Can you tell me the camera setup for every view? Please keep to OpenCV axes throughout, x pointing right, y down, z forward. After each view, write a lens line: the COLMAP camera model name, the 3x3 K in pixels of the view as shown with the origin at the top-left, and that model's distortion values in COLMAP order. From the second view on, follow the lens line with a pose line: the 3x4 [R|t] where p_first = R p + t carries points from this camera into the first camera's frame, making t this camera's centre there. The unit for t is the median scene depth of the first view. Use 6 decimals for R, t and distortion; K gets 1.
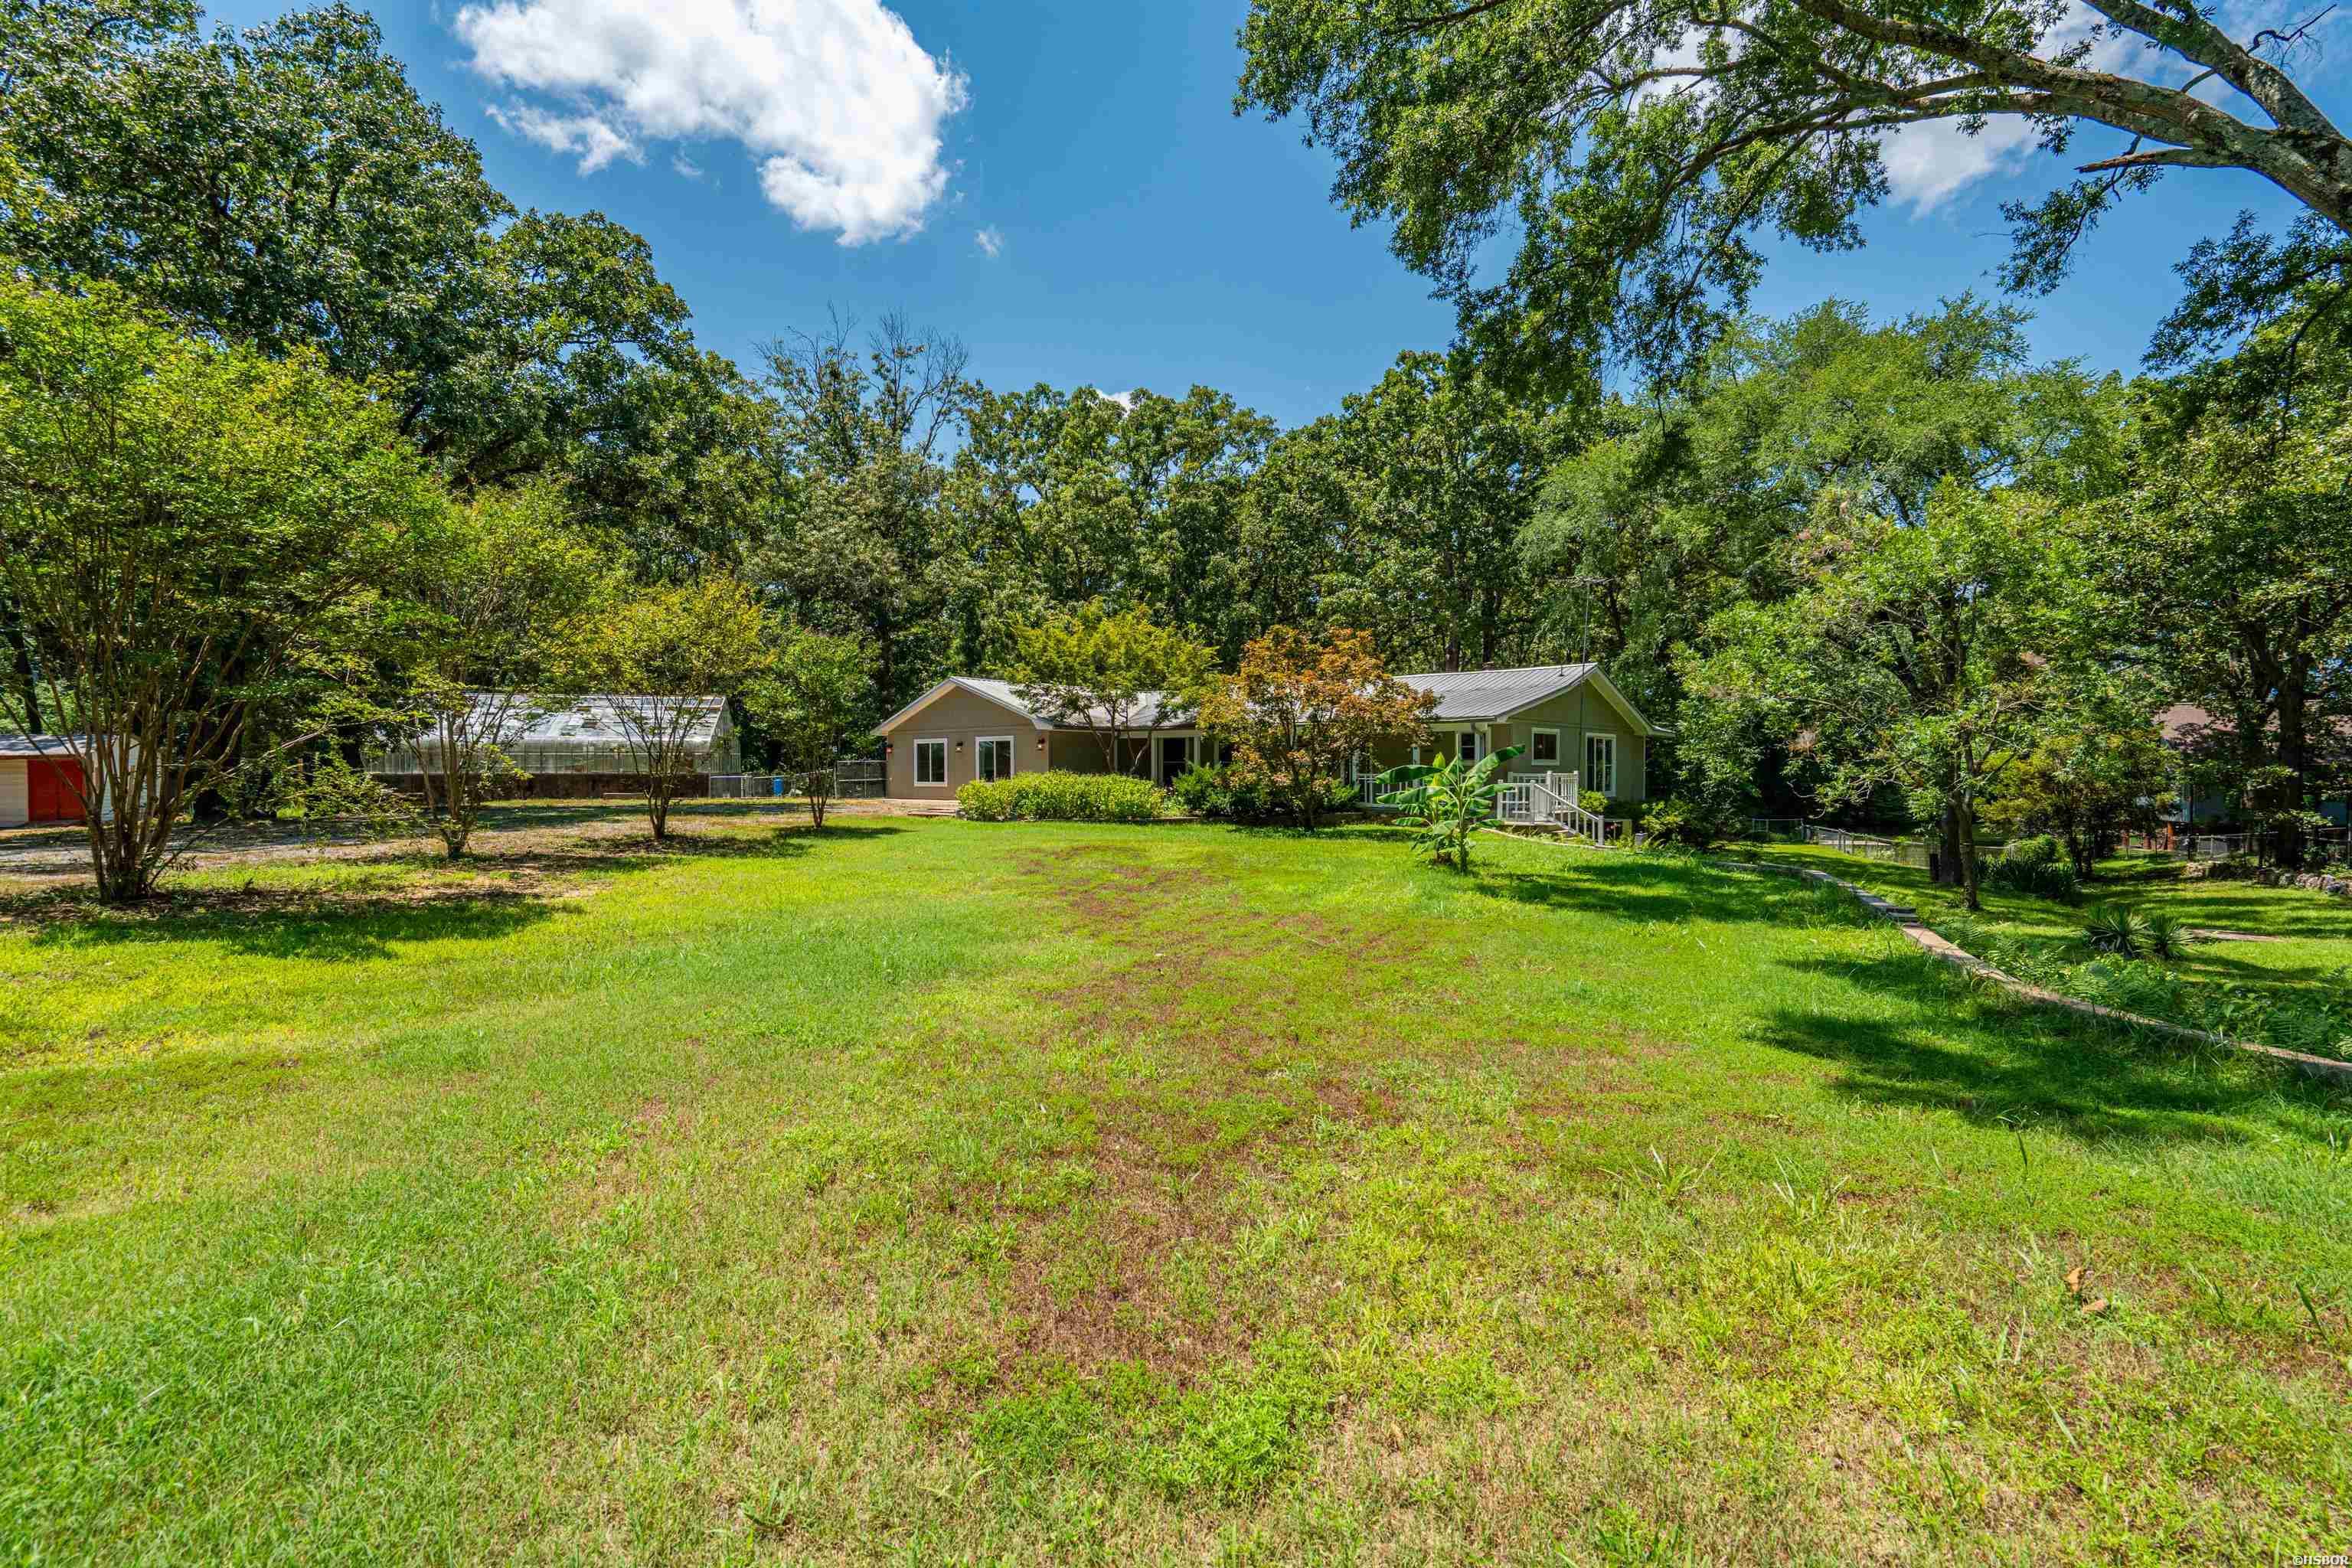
lens RADIAL K [[1083.5, 0, 1173.4], [0, 1083.5, 781.7], [0, 0, 1]] dist [0.002771, 0.000573]
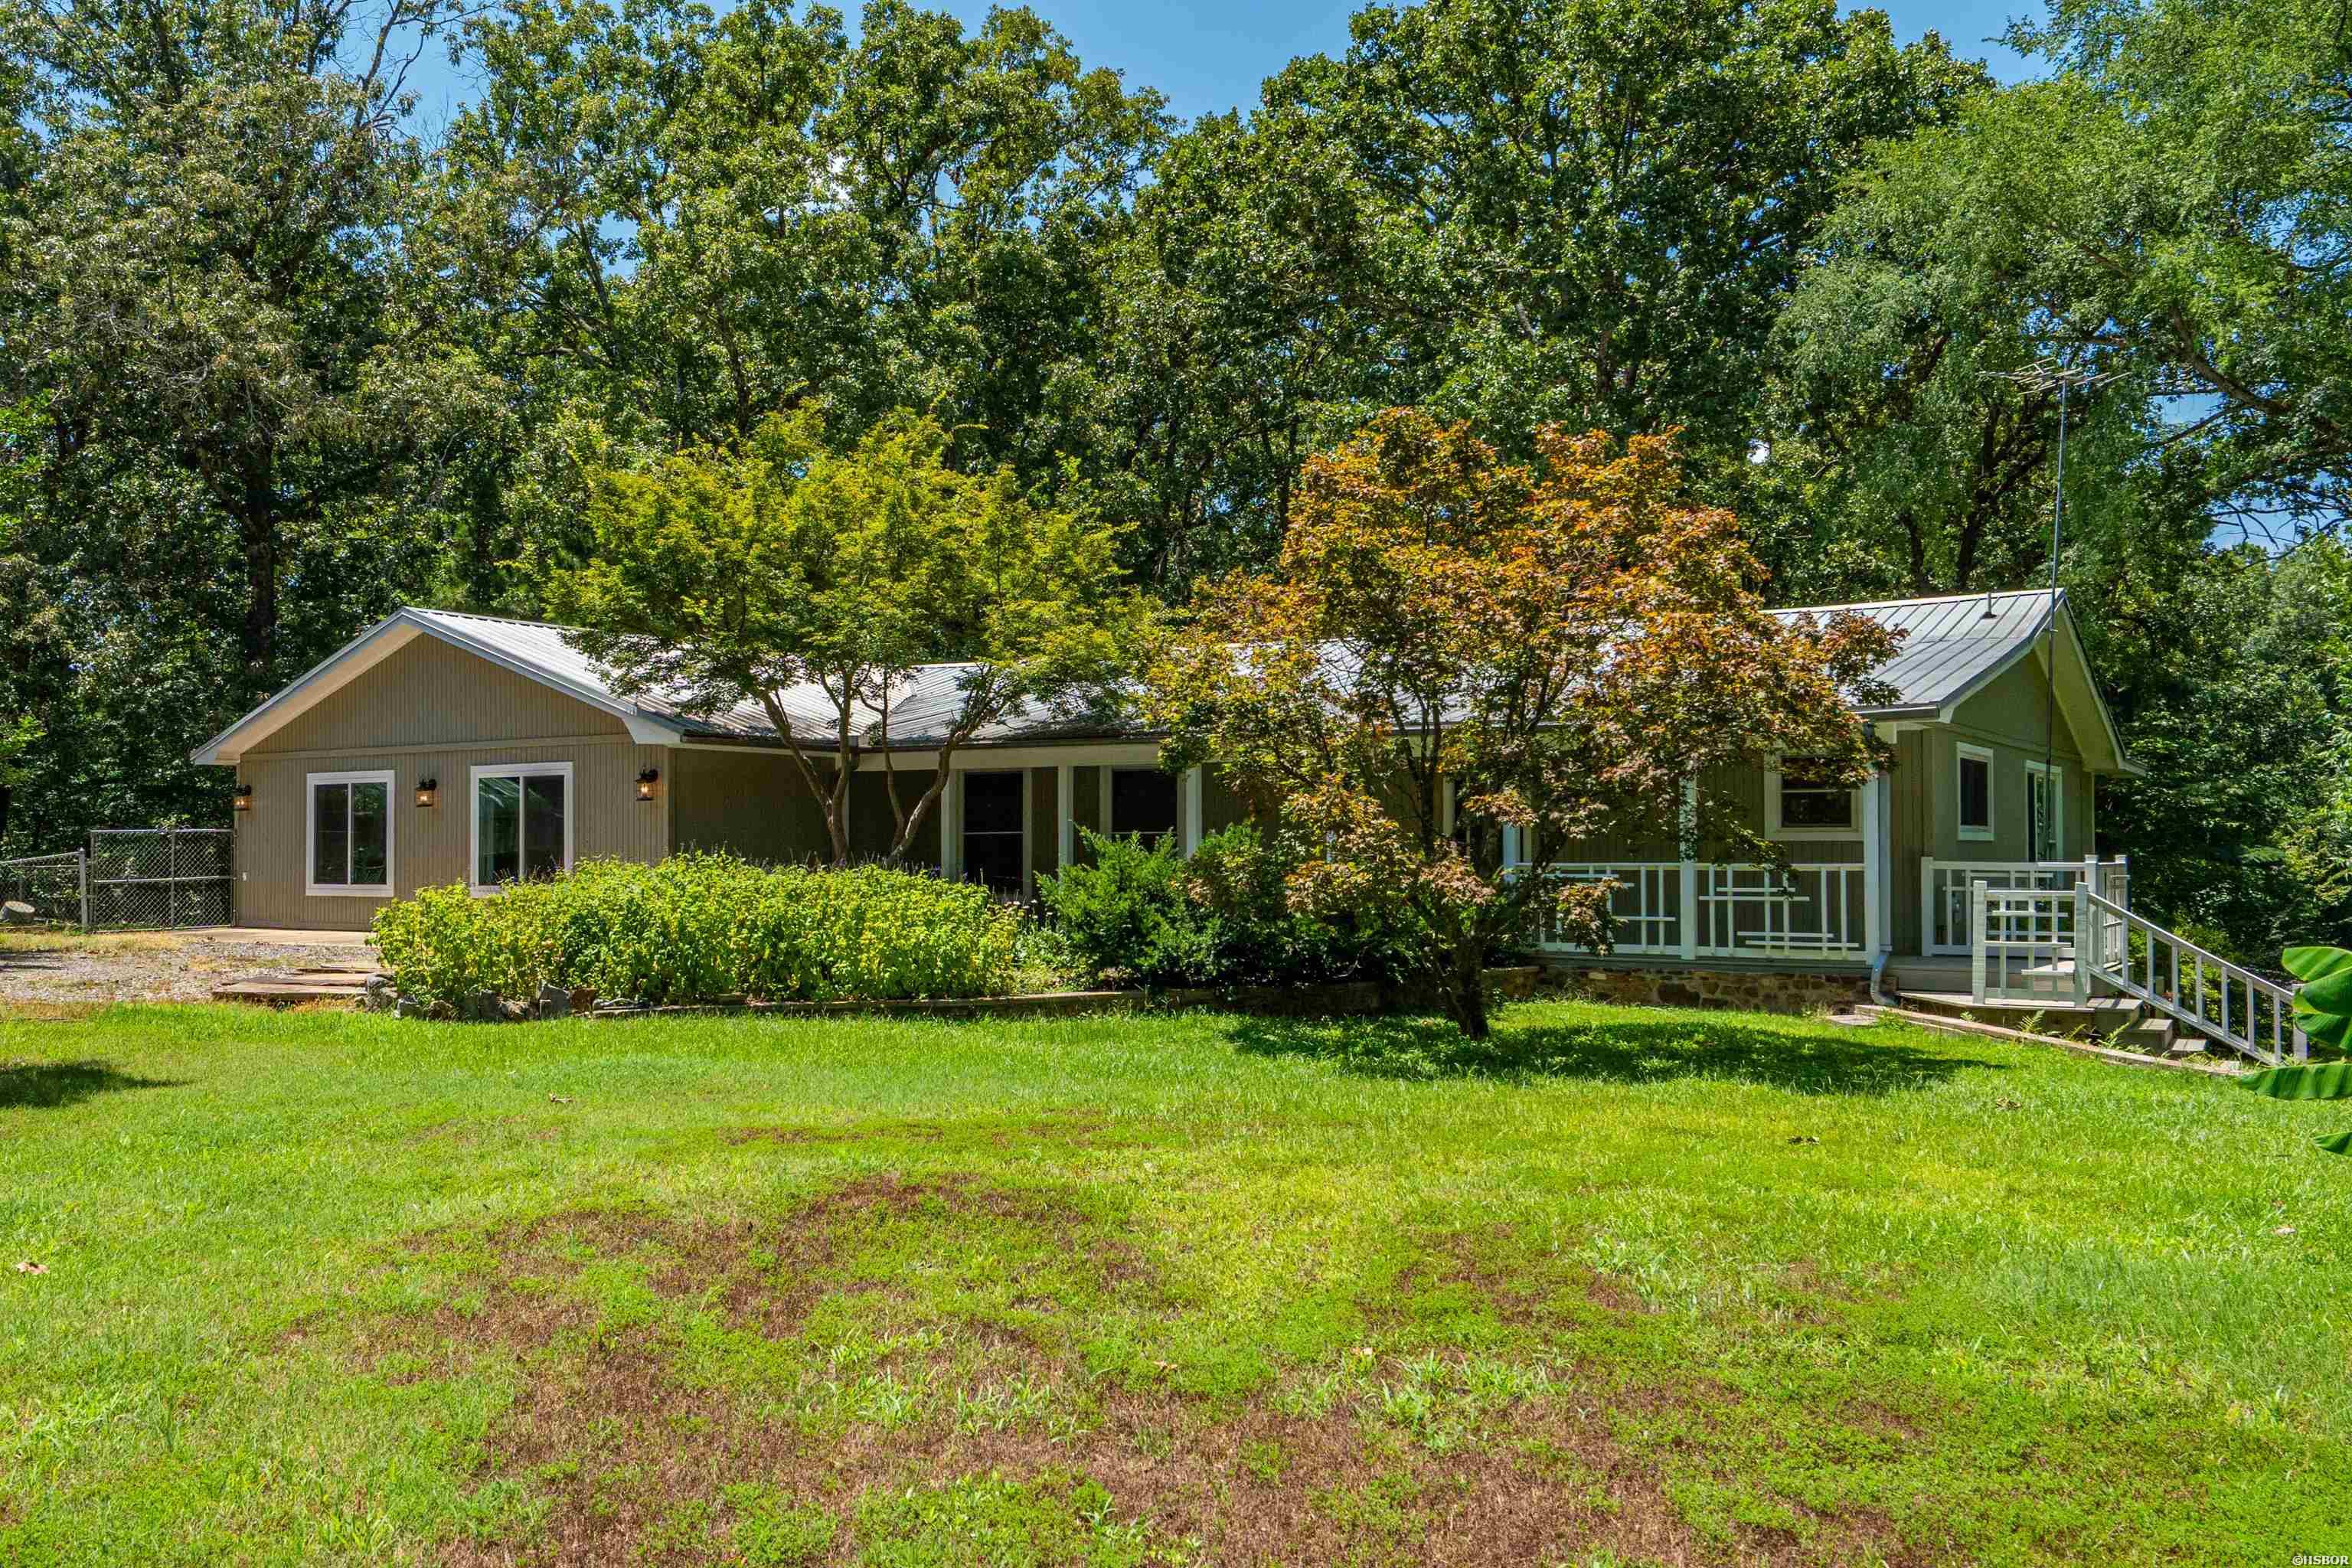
lens RADIAL K [[1951.7, 0, 1183.2], [0, 1951.7, 791.4], [0, 0, 1]] dist [-0.002534, 0.006755]
pose [[0.989267, 0.003847, 0.146067, -0.036436], [0.002205, 0.999146, -0.041249, -0.003676], [-0.146101, 0.041128, 0.988414, 0.295968]]
